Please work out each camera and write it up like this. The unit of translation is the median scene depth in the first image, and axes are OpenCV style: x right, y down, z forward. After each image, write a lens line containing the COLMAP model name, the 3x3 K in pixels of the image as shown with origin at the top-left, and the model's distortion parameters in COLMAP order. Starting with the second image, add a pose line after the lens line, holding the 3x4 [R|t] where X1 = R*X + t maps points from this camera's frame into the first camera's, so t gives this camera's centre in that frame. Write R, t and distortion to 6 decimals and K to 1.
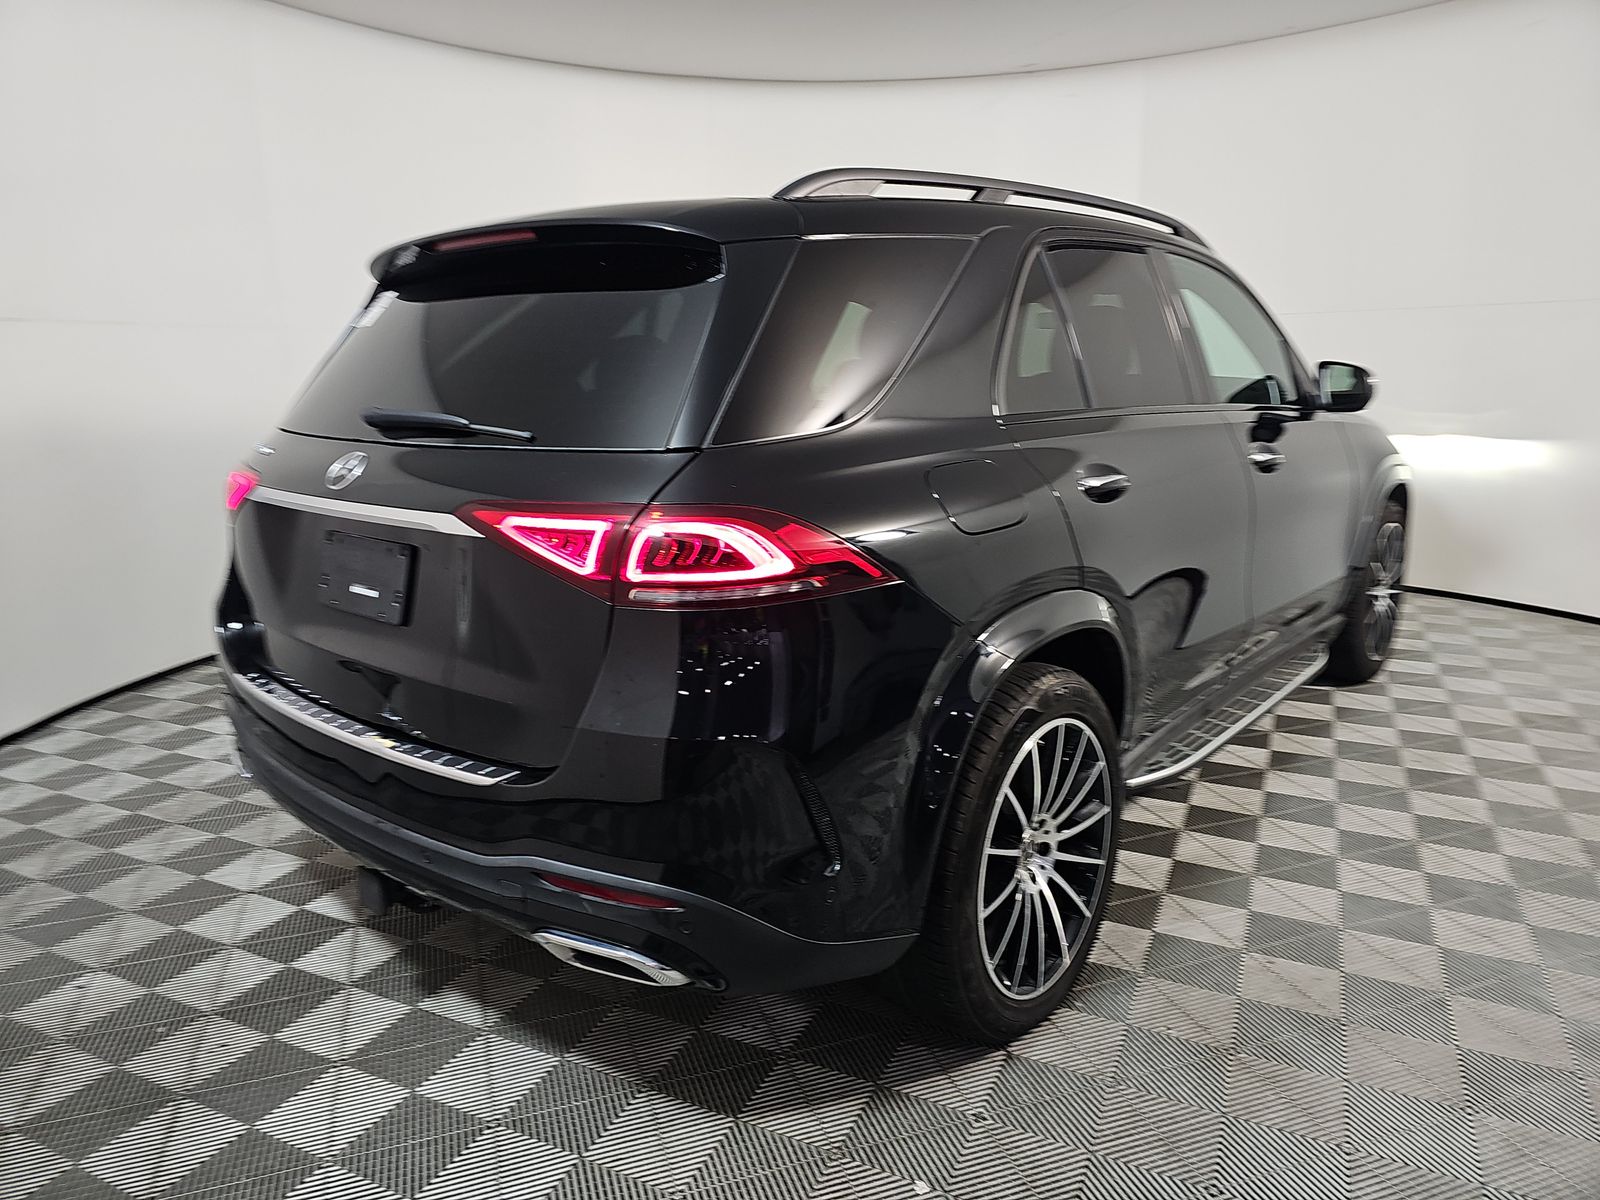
lens RADIAL K [[1094.6, 0, 800.0], [0, 1094.6, 600.0], [0, 0, 1]] dist [0.005347, 0.000684]
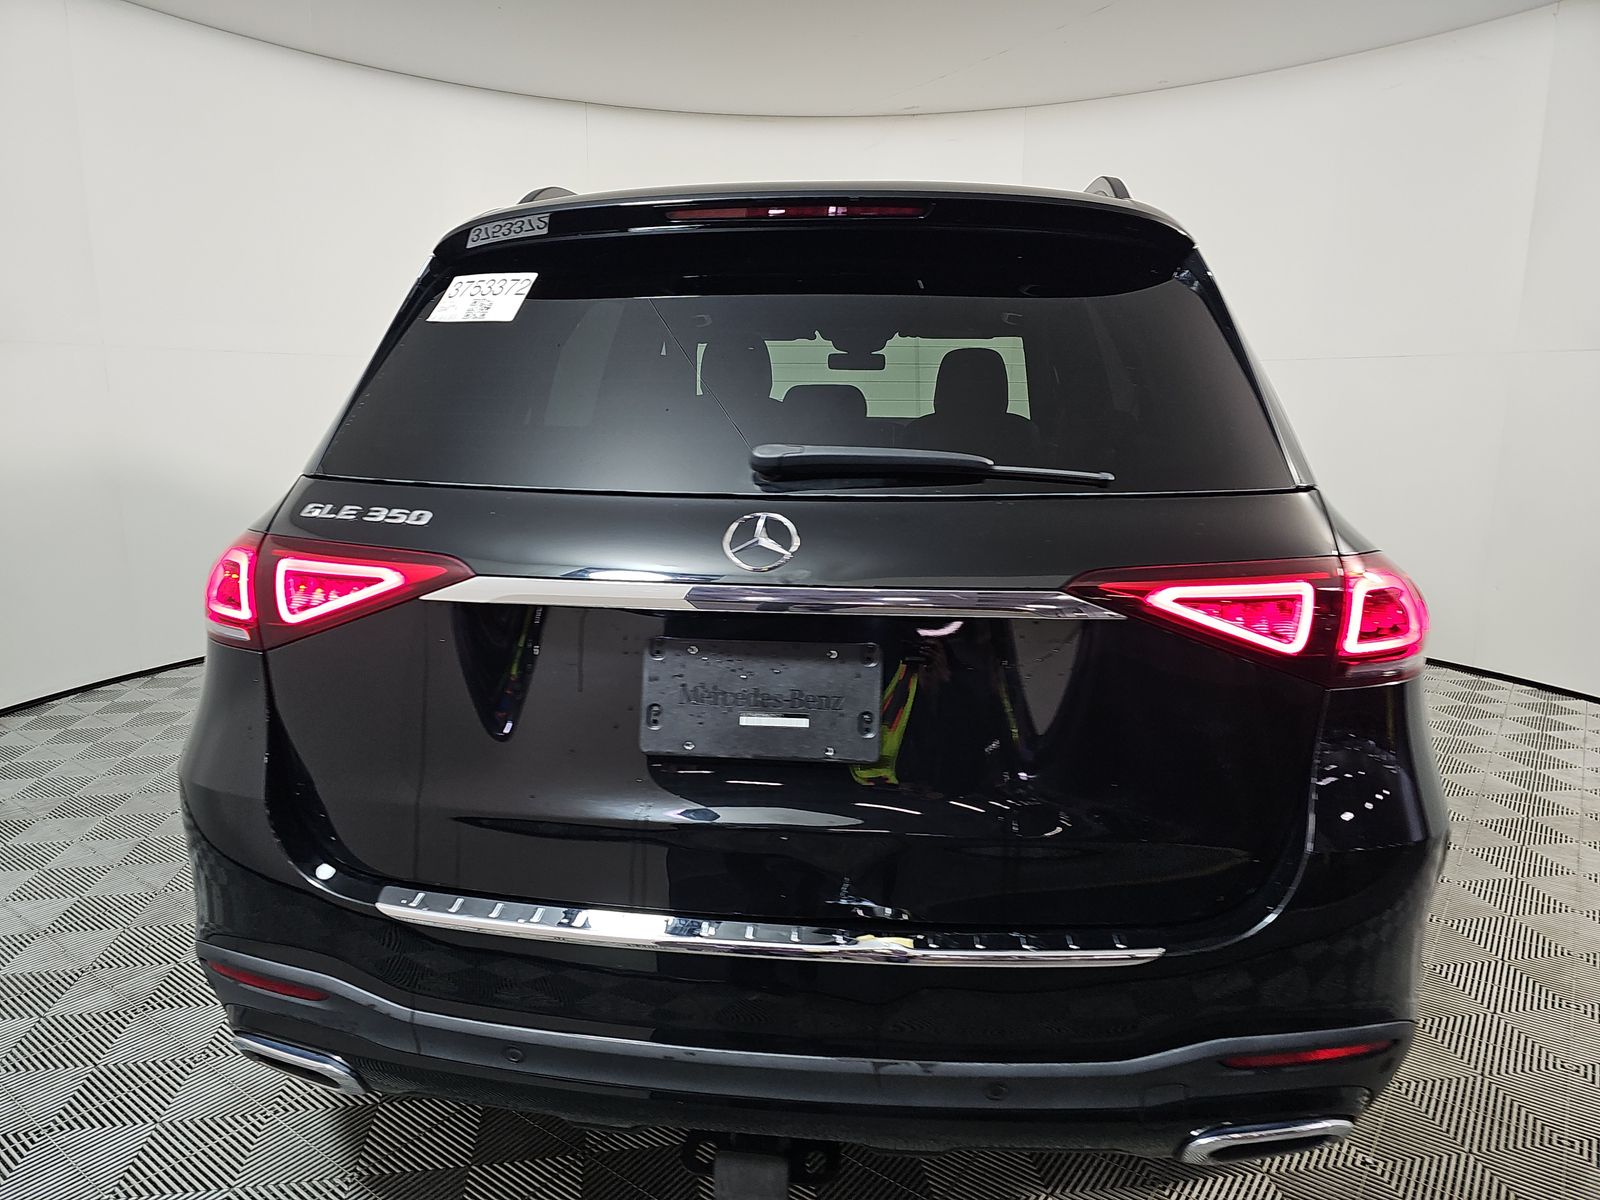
lens RADIAL K [[1094.6, 0, 800.0], [0, 1094.6, 600.0], [0, 0, 1]] dist [0.005347, 0.000684]
pose [[0.832814, -0.087162, 0.546648, -0.873522], [0.107806, 0.994155, -0.005725, -0.089932], [-0.542954, 0.063700, 0.837343, 0.518749]]
